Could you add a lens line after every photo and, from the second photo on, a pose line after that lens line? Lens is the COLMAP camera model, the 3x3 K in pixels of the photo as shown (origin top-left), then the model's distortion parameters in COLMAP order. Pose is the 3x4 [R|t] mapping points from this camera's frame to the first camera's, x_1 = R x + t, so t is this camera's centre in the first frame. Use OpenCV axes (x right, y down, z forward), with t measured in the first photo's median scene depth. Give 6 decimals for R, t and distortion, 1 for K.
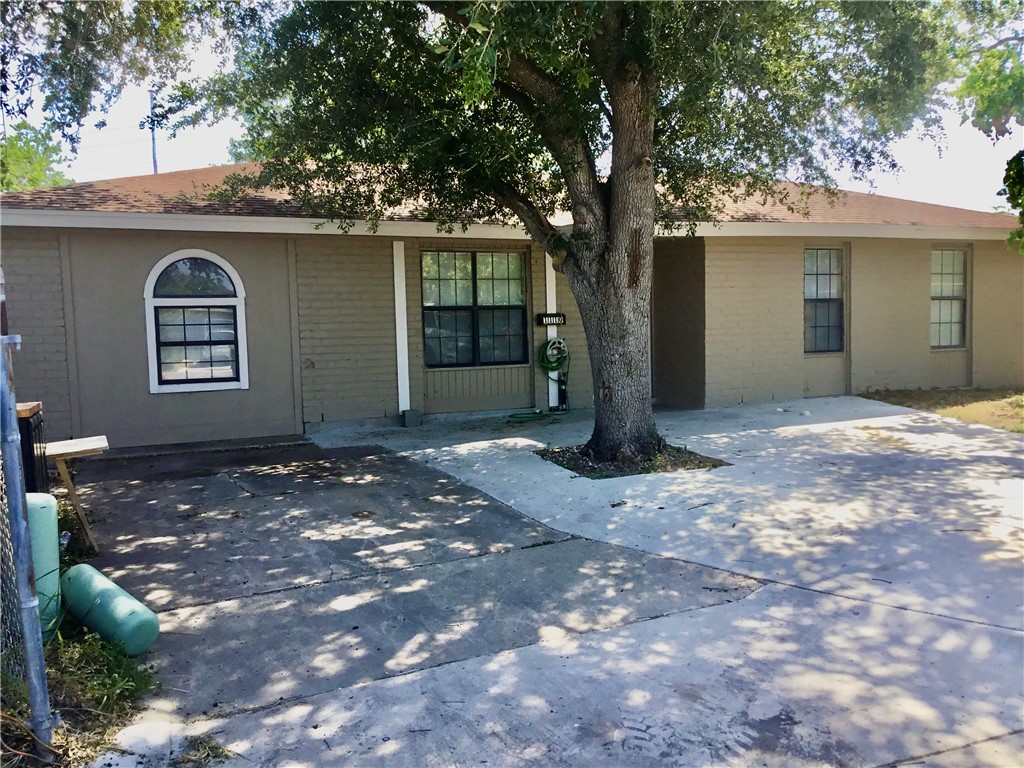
lens RADIAL K [[929.6, 0, 516.5], [0, 929.6, 387.8], [0, 0, 1]] dist [0.122321, -0.233404]
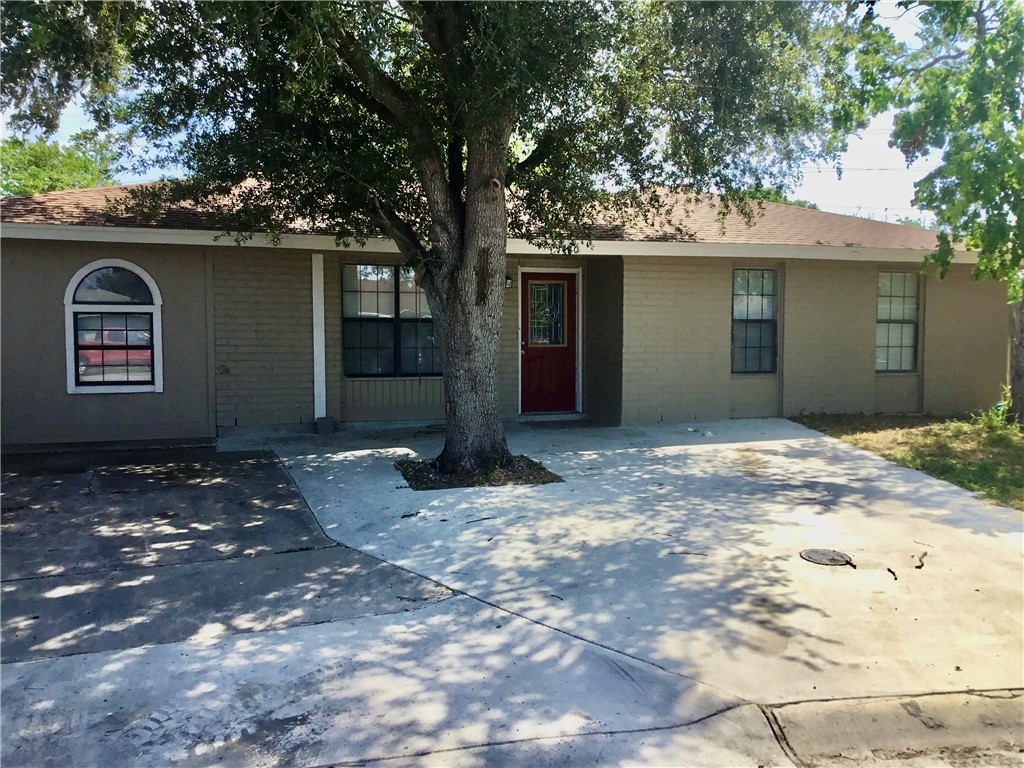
lens RADIAL K [[943.1, 0, 579.2], [0, 943.1, 401.6], [0, 0, 1]] dist [0.149481, -0.254204]
pose [[0.993990, 0.031457, -0.104857, 0.305957], [-0.031151, 0.999504, 0.004552, -0.008211], [0.104948, -0.001258, 0.994477, -0.022164]]
